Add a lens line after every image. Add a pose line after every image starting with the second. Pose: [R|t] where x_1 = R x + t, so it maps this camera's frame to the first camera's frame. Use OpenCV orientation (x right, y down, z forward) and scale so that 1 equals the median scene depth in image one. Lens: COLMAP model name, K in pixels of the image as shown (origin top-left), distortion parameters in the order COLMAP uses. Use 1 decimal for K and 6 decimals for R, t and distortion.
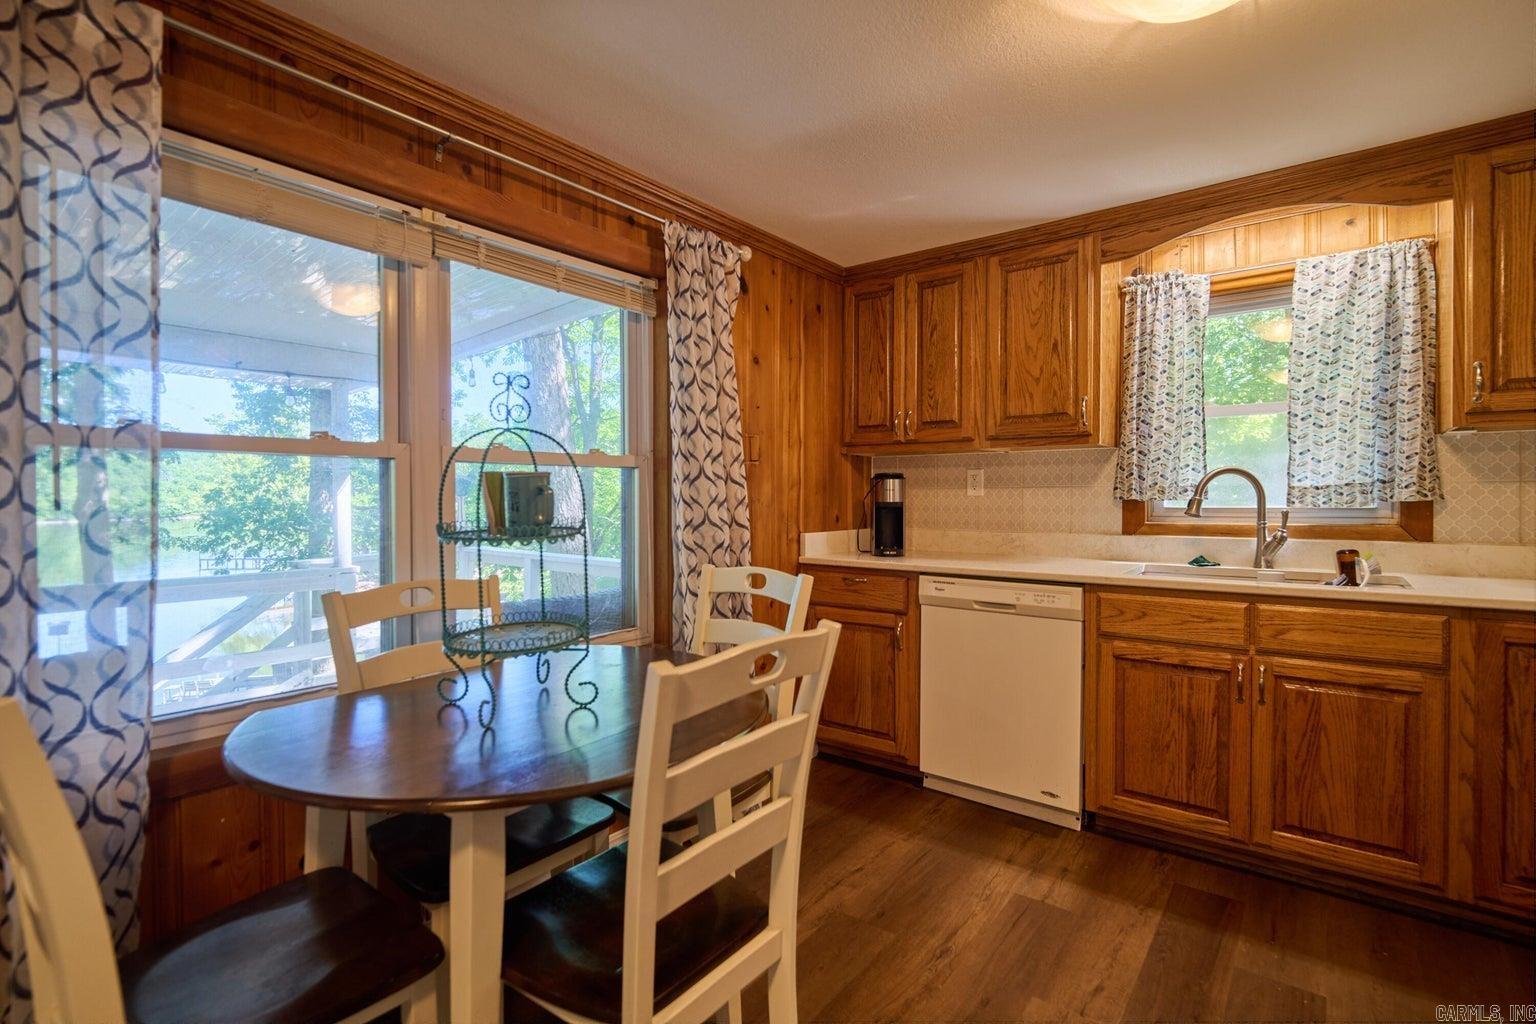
lens RADIAL K [[706.2, 0, 770.8], [0, 706.2, 509.8], [0, 0, 1]] dist [-0.005403, -0.000474]
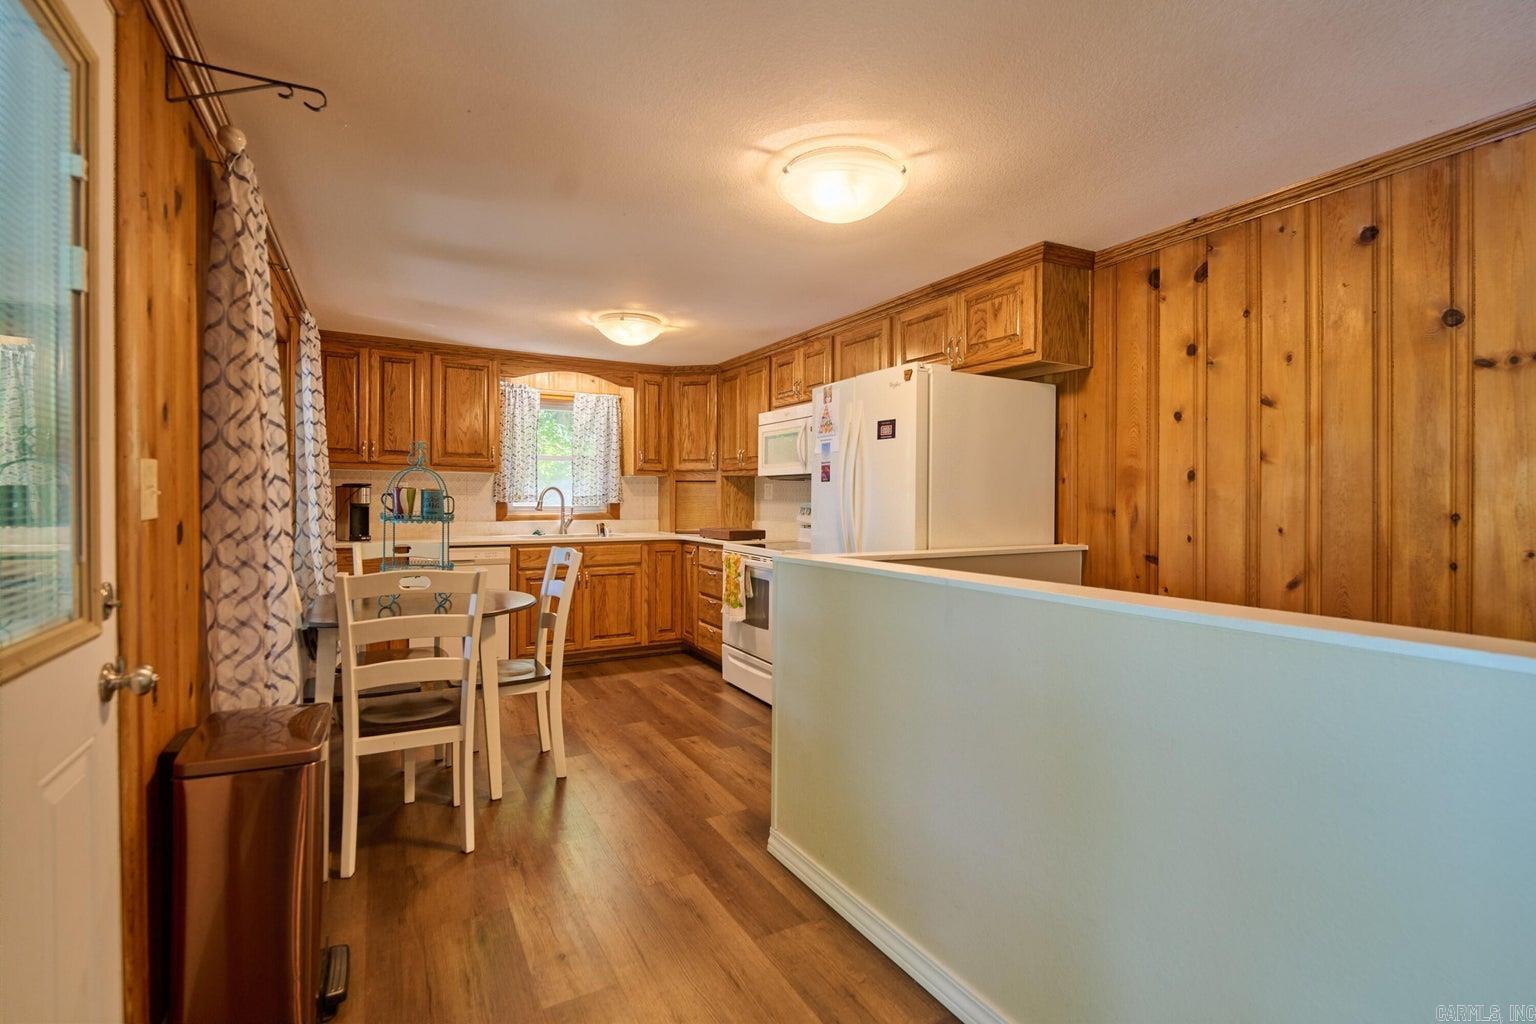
lens RADIAL K [[706.2, 0, 768.8], [0, 706.2, 505.5], [0, 0, 1]] dist [-0.005403, -0.000474]
pose [[0.397906, -0.003820, 0.917418, -0.972929], [0.008868, 0.999961, 0.000317, 0.000808], [-0.917383, 0.008010, 0.397924, -0.403100]]
